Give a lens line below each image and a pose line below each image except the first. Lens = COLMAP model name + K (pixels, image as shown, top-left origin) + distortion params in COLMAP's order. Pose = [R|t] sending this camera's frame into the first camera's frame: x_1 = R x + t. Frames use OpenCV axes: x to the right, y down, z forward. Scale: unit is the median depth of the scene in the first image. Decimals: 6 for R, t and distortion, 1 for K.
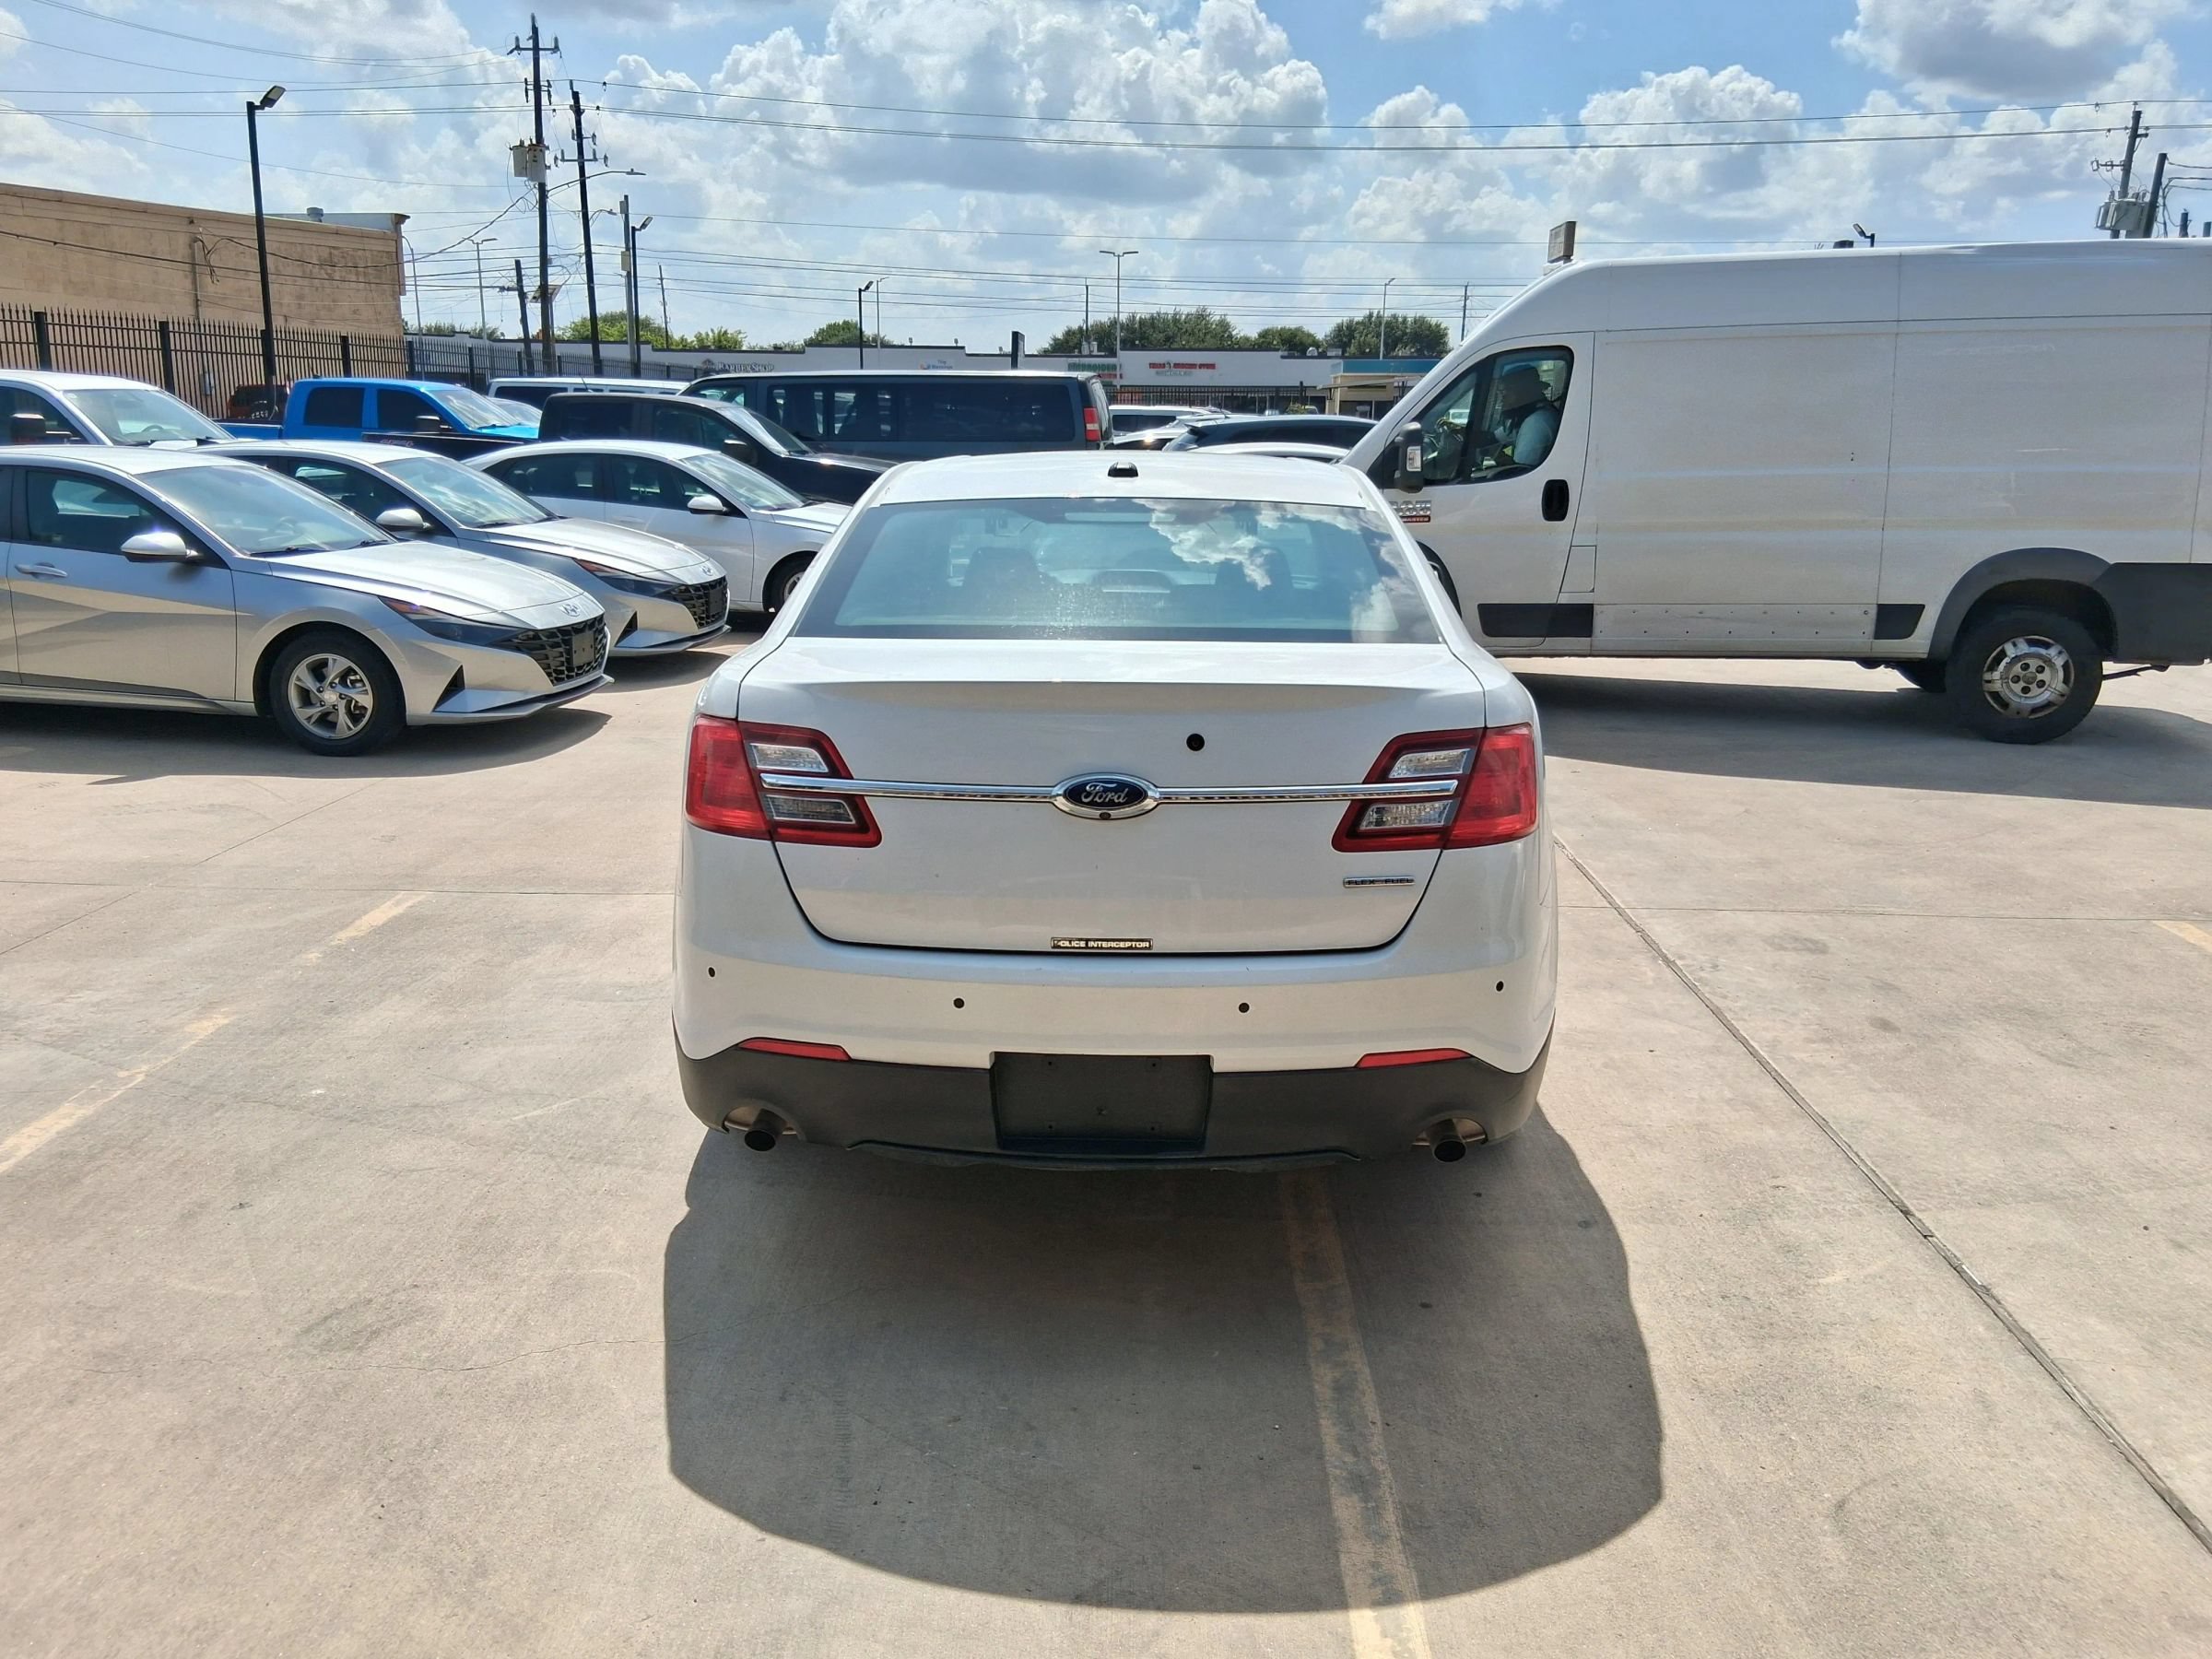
lens RADIAL K [[1683.2, 0, 1107.7], [0, 1683.2, 812.6], [0, 0, 1]] dist [0.082390, -0.143784]
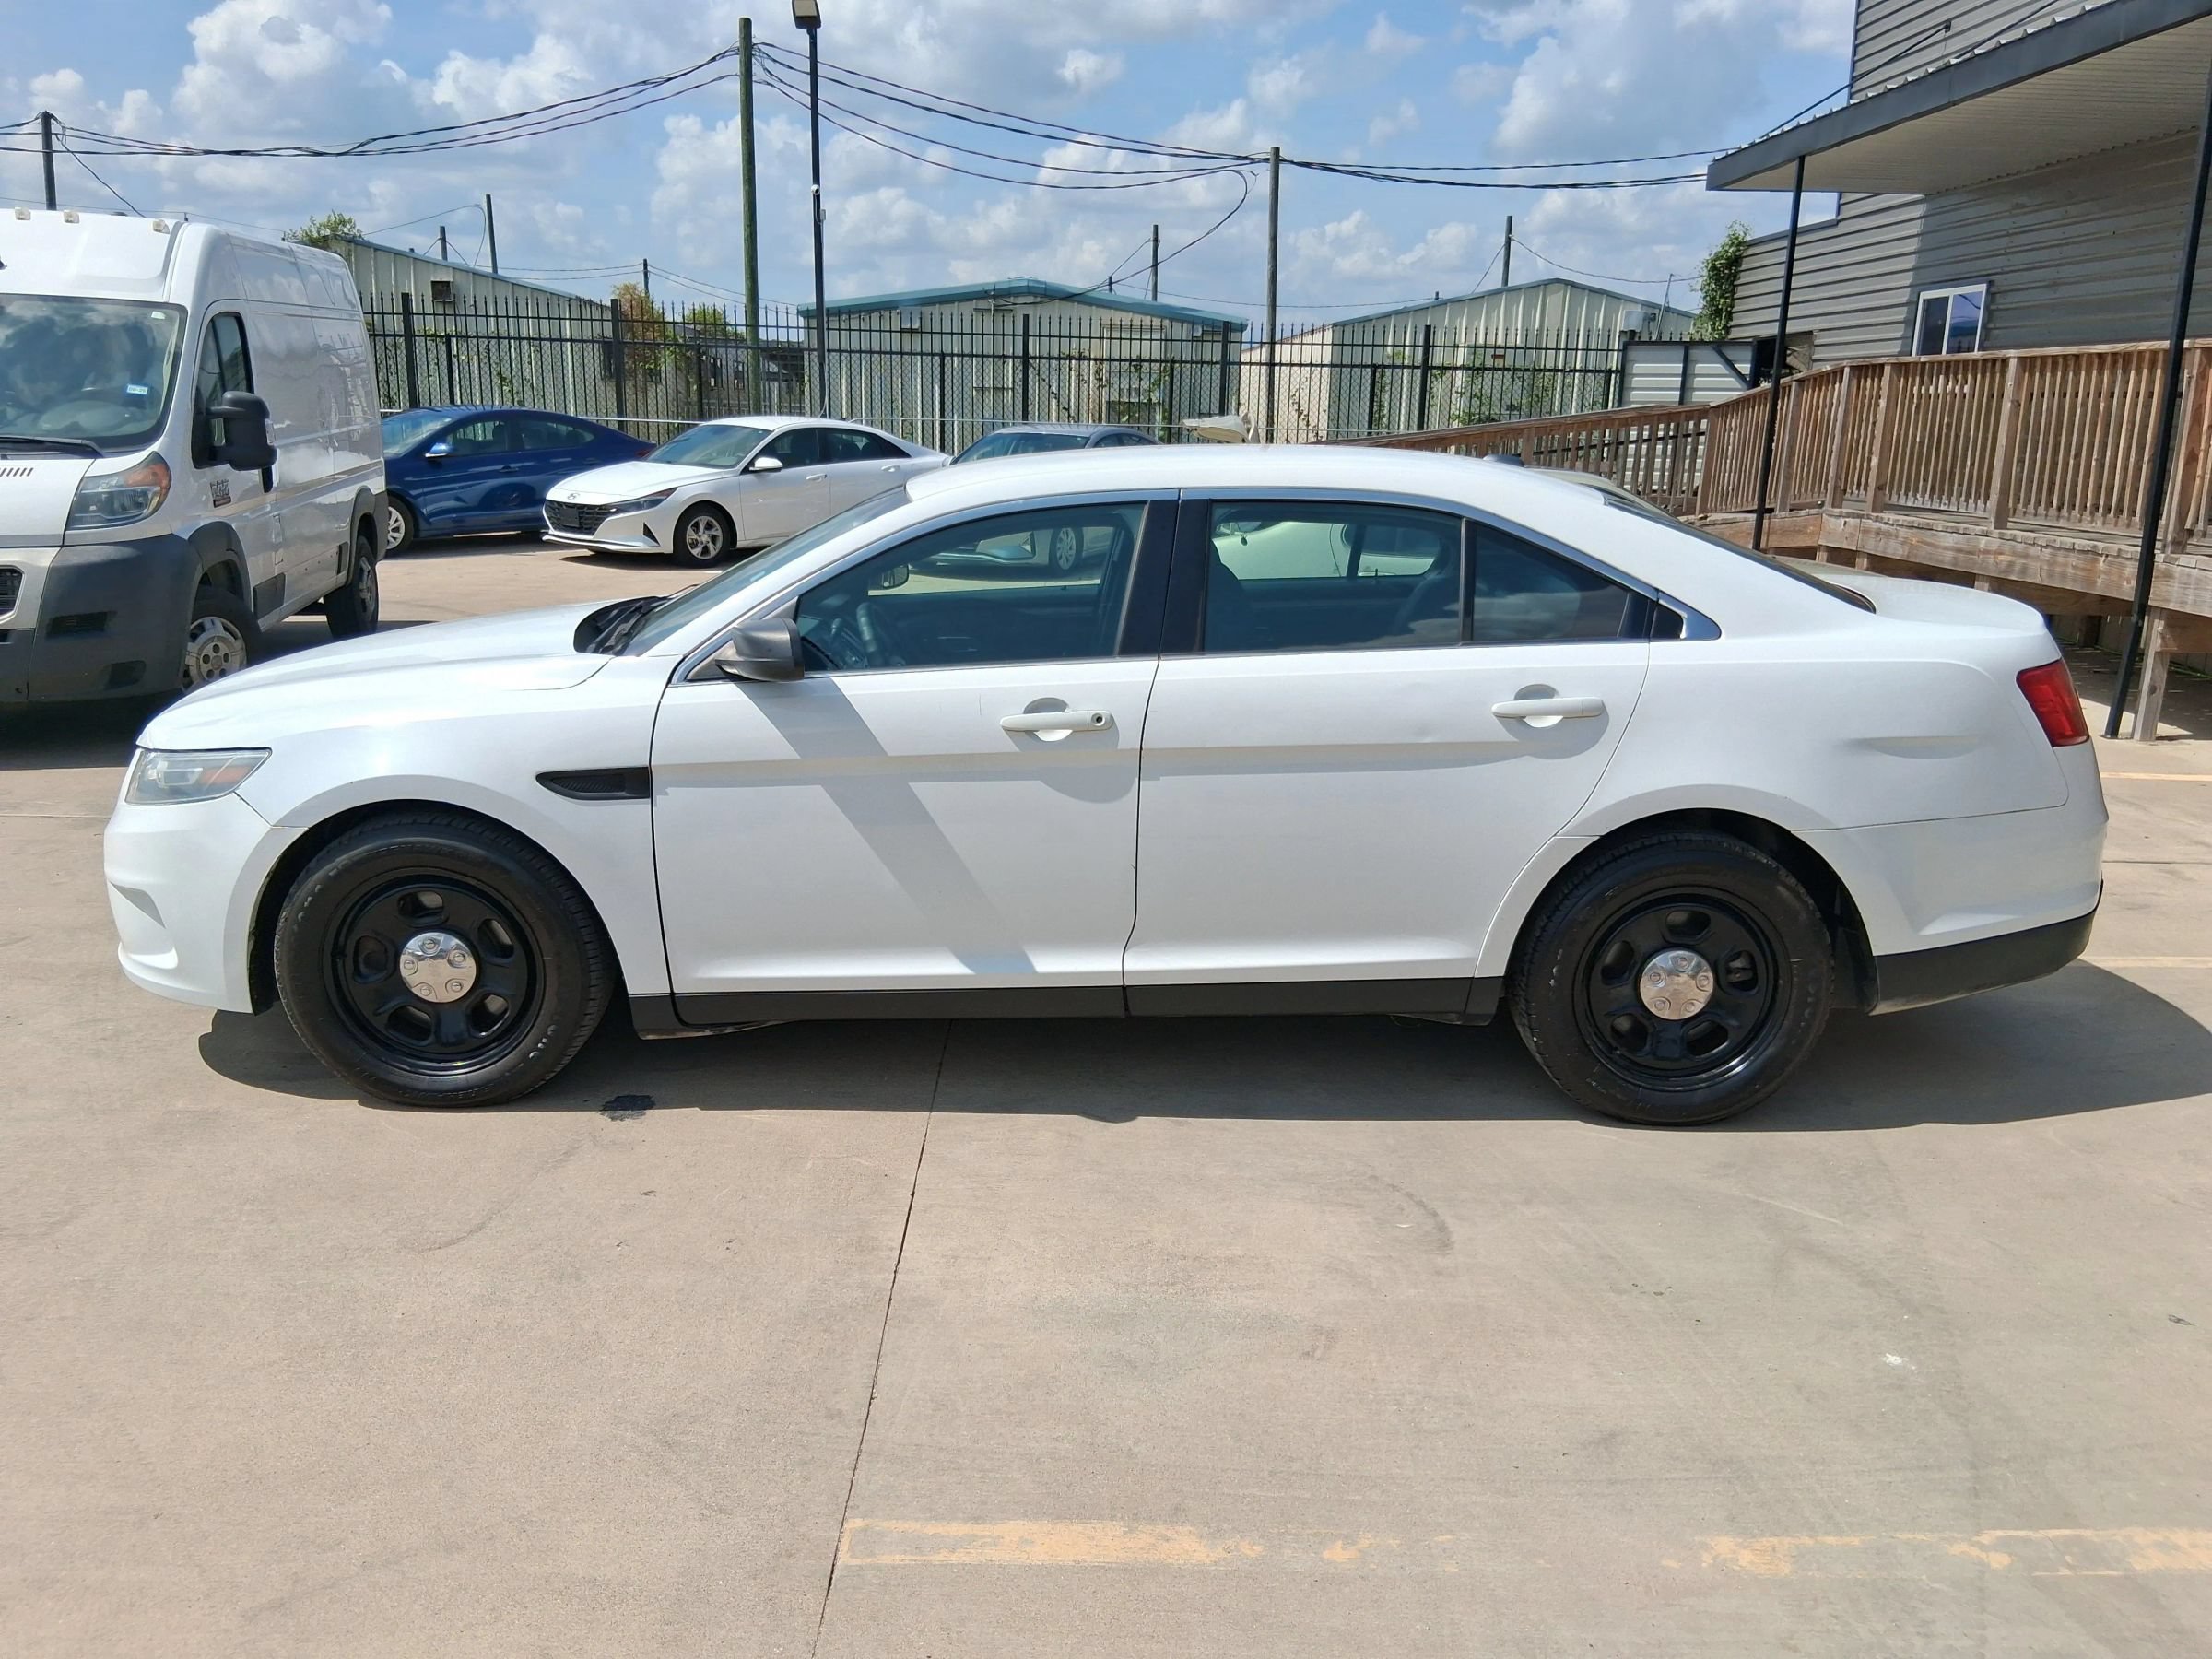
lens RADIAL K [[1671.8, 0, 1105.7], [0, 1671.8, 833.0], [0, 0, 1]] dist [0.101548, -0.179968]
pose [[-0.047512, -0.248324, 0.967511, -1.295986], [0.201720, 0.946263, 0.252777, -0.356458], [-0.978290, 0.207177, 0.005133, 1.515688]]
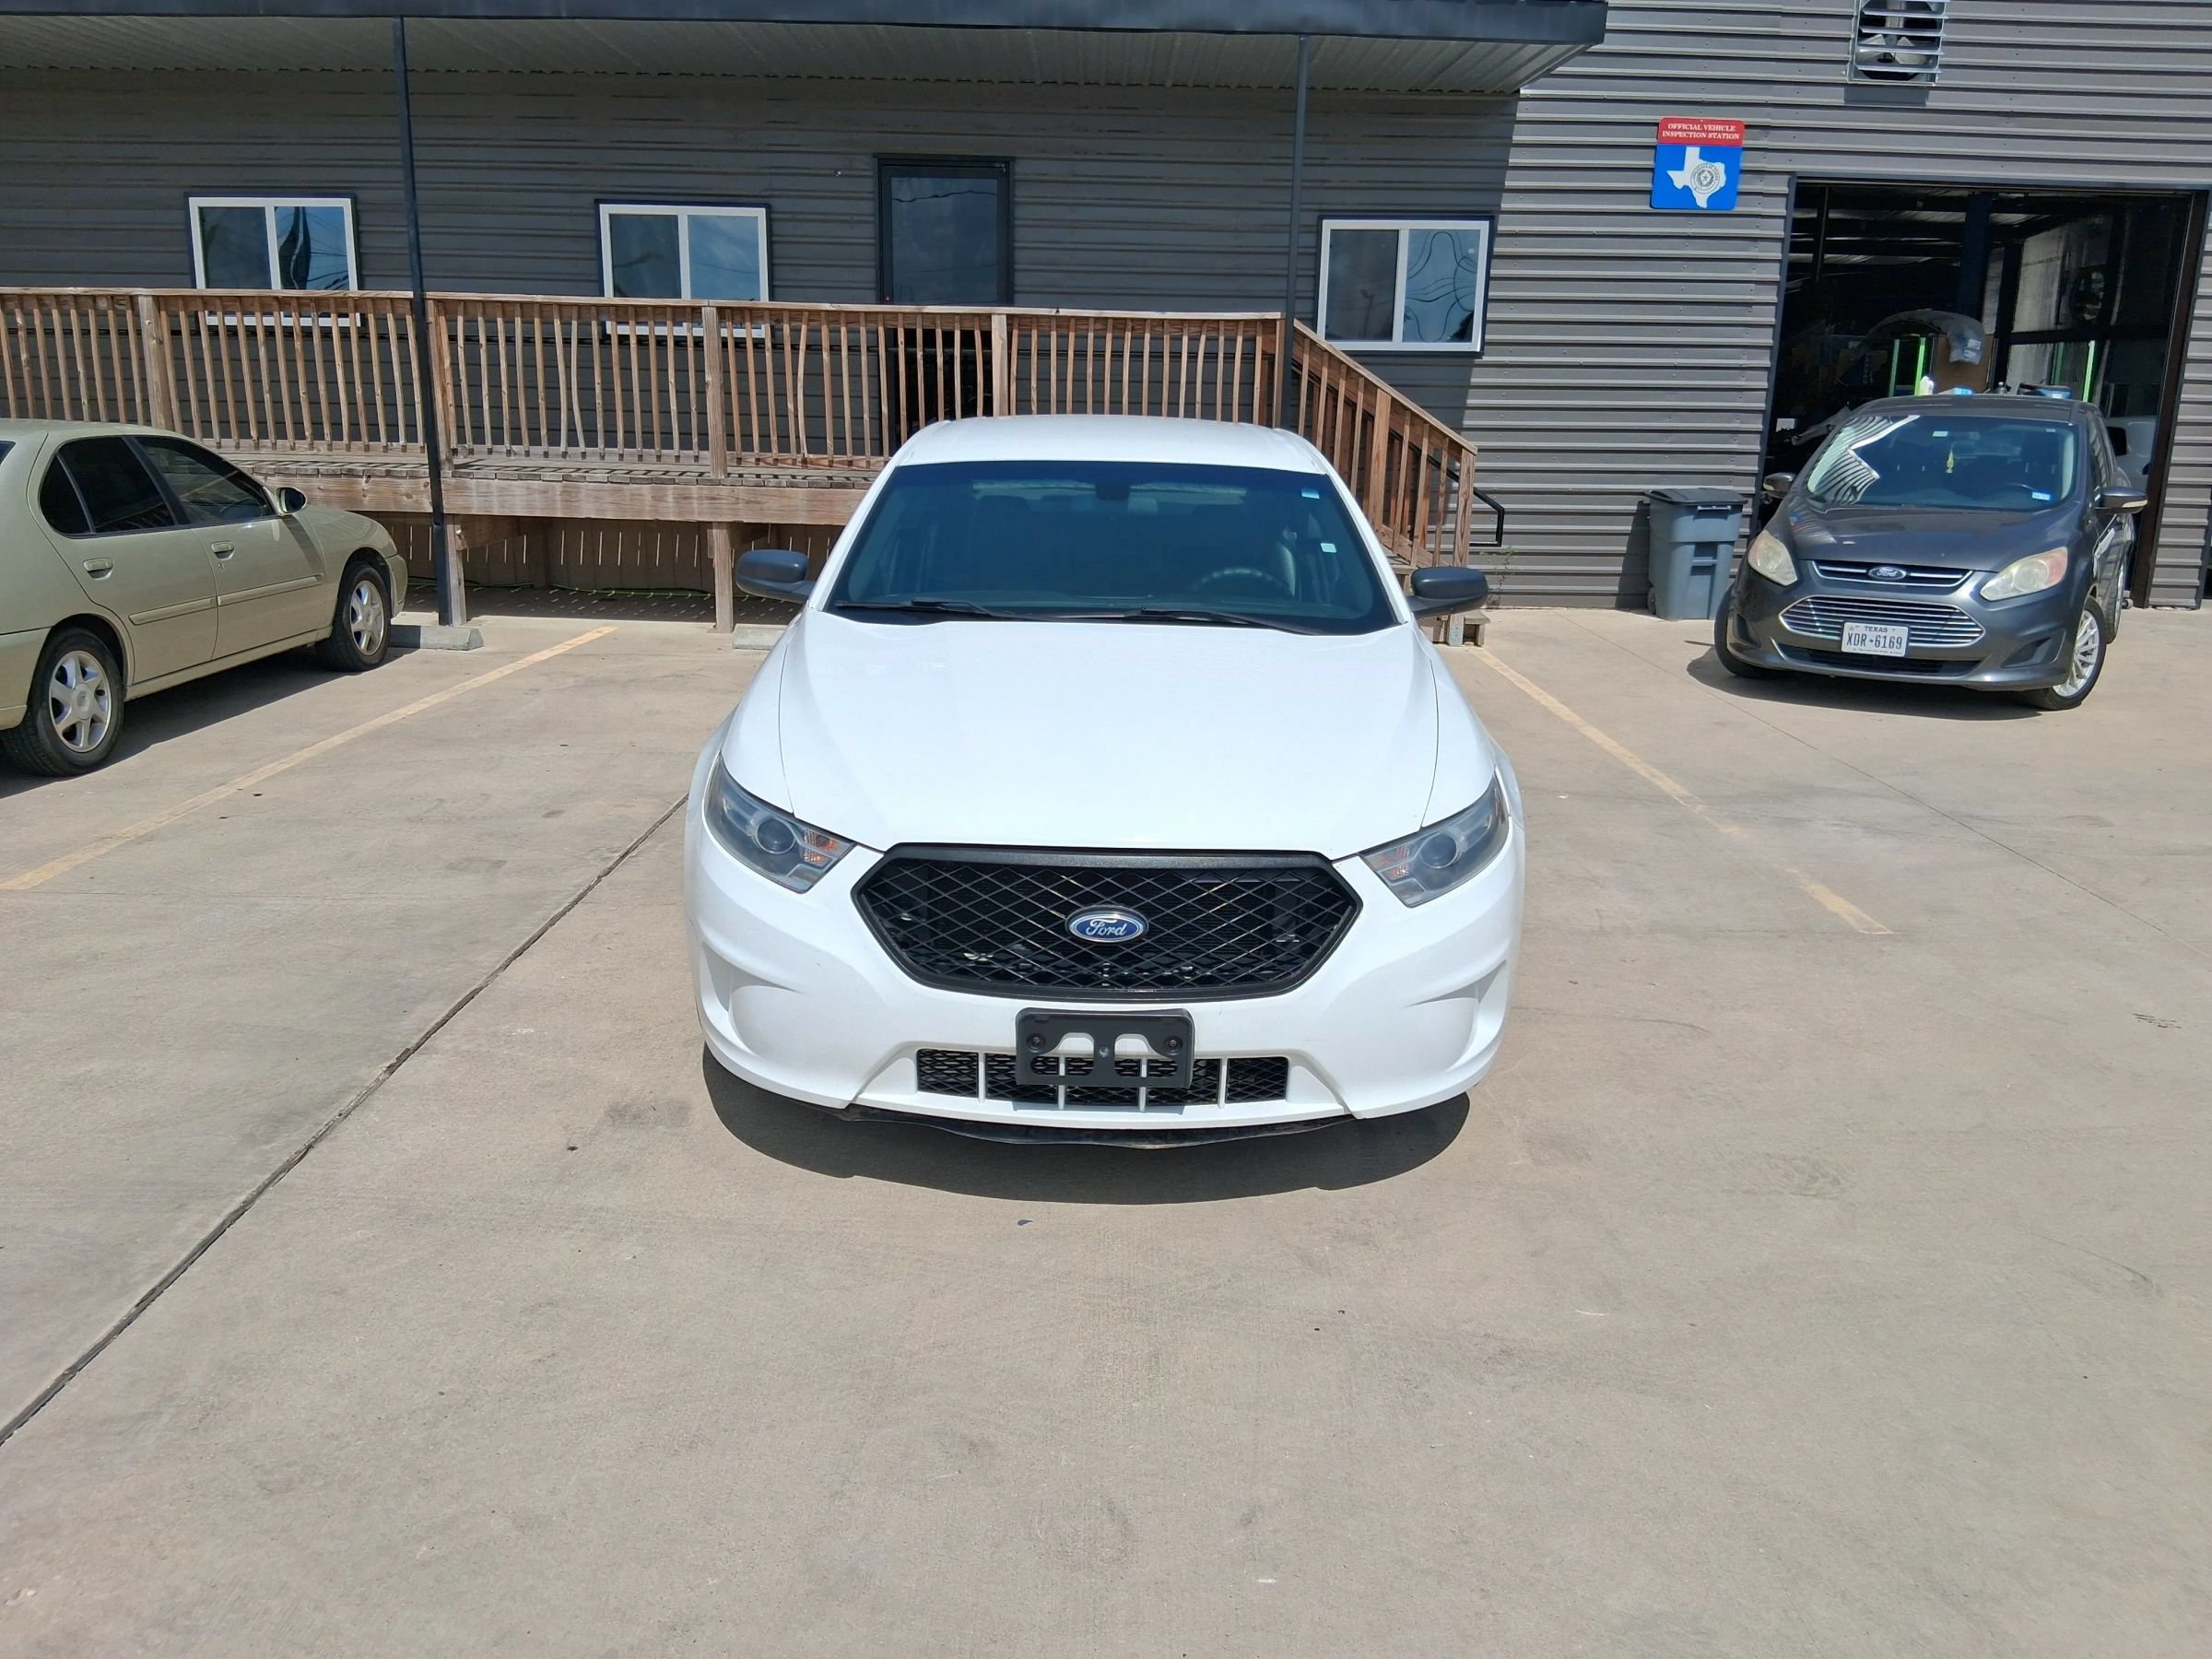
lens RADIAL K [[1671.8, 0, 1105.7], [0, 1671.8, 833.0], [0, 0, 1]] dist [0.101548, -0.179968]
pose [[-0.999252, -0.020668, -0.032700, 0.066706], [-0.033497, 0.885105, 0.464185, -0.689196], [0.019349, 0.464933, -0.885134, 2.987057]]
